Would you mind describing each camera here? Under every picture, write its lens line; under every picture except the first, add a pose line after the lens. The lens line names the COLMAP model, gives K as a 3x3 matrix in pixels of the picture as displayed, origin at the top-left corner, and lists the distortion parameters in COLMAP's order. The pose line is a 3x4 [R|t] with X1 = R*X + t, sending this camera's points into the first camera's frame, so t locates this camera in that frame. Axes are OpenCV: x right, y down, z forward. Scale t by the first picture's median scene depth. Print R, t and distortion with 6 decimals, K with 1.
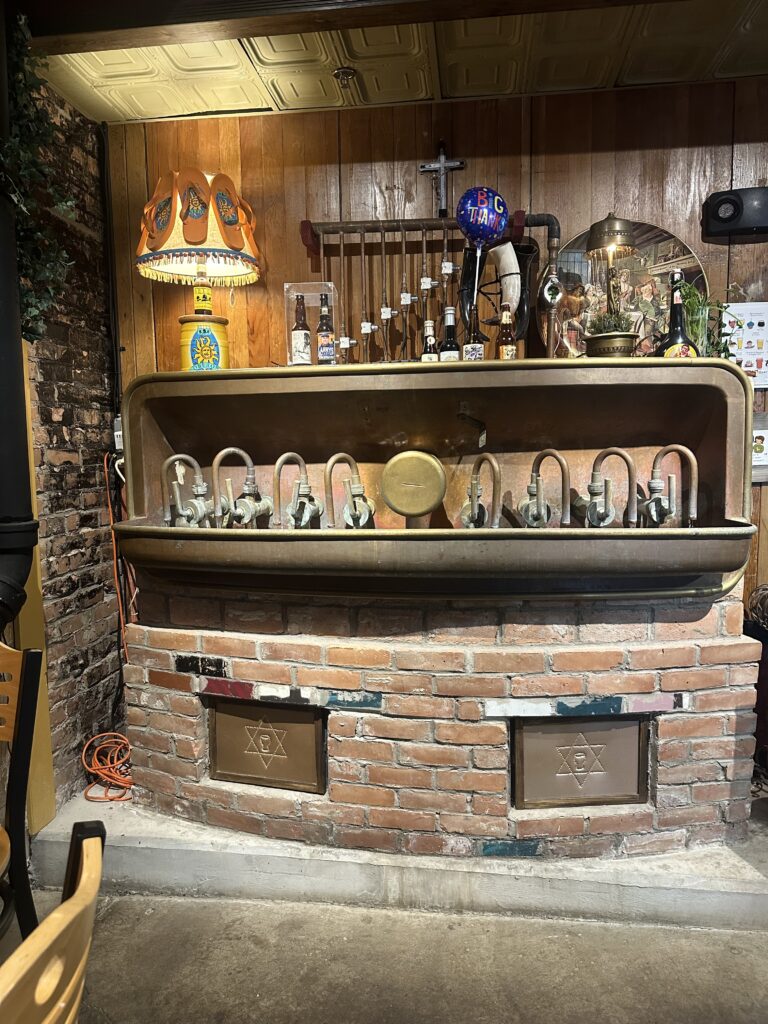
lens RADIAL K [[721.4, 0, 381.1], [0, 721.4, 515.0], [0, 0, 1]] dist [0.075618, -0.106377]
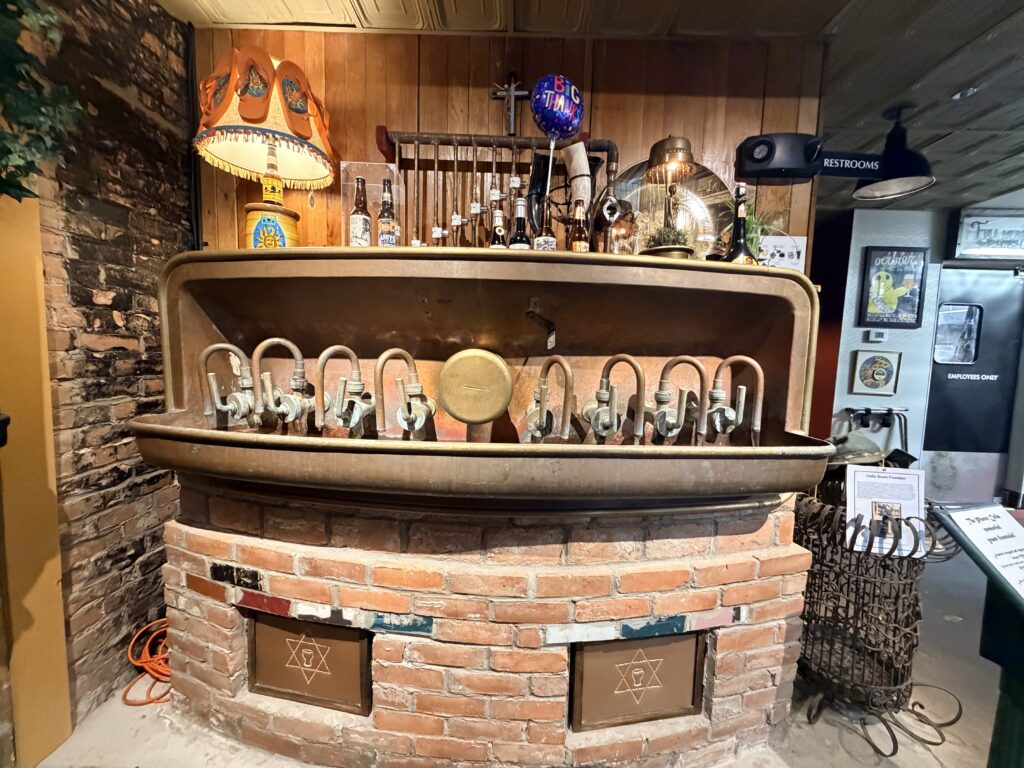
lens RADIAL K [[405.8, 0, 512.0], [0, 405.8, 384.0], [0, 0, 1]] dist [-0.003089, -0.000091]
pose [[0.991983, 0.032898, 0.122017, 0.024887], [-0.031028, 0.999371, -0.017195, -0.034620], [-0.122506, 0.013271, 0.992379, 0.442160]]
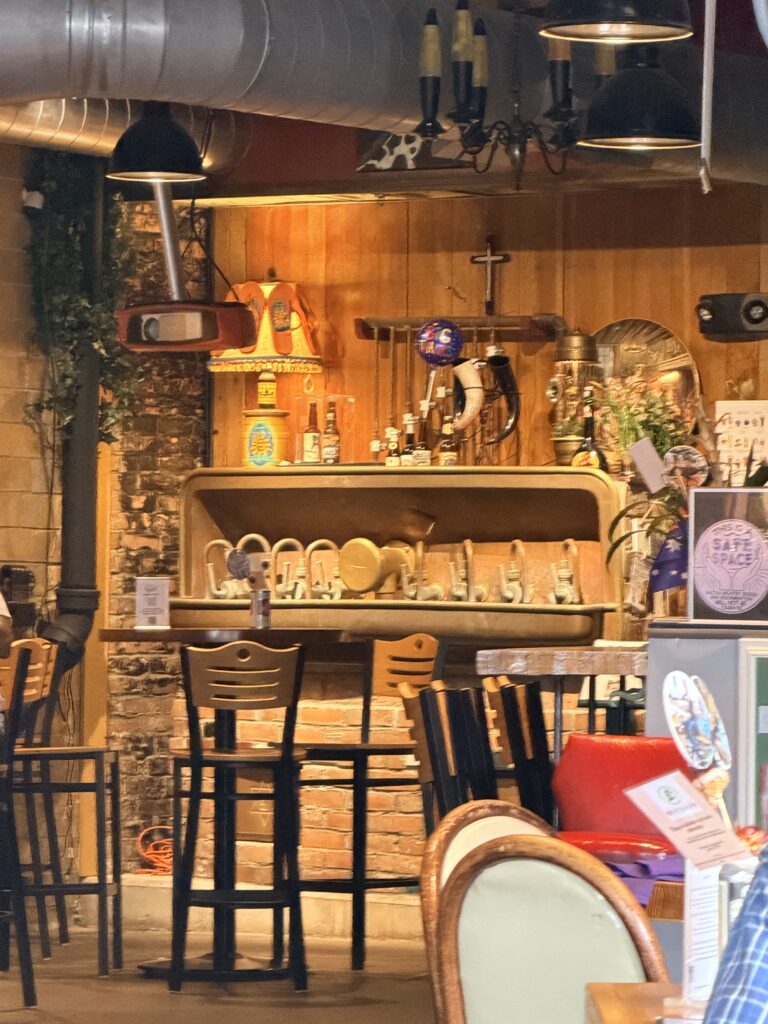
lens RADIAL K [[4866.3, 0, 384.0], [0, 4866.3, 512.0], [0, 0, 1]] dist [0.351723, 3.913682]
pose [[0.871152, 0.016789, -0.490726, 3.546423], [-0.072338, 0.992898, -0.094448, 0.551204], [0.485655, 0.117777, 0.866180, -5.258231]]
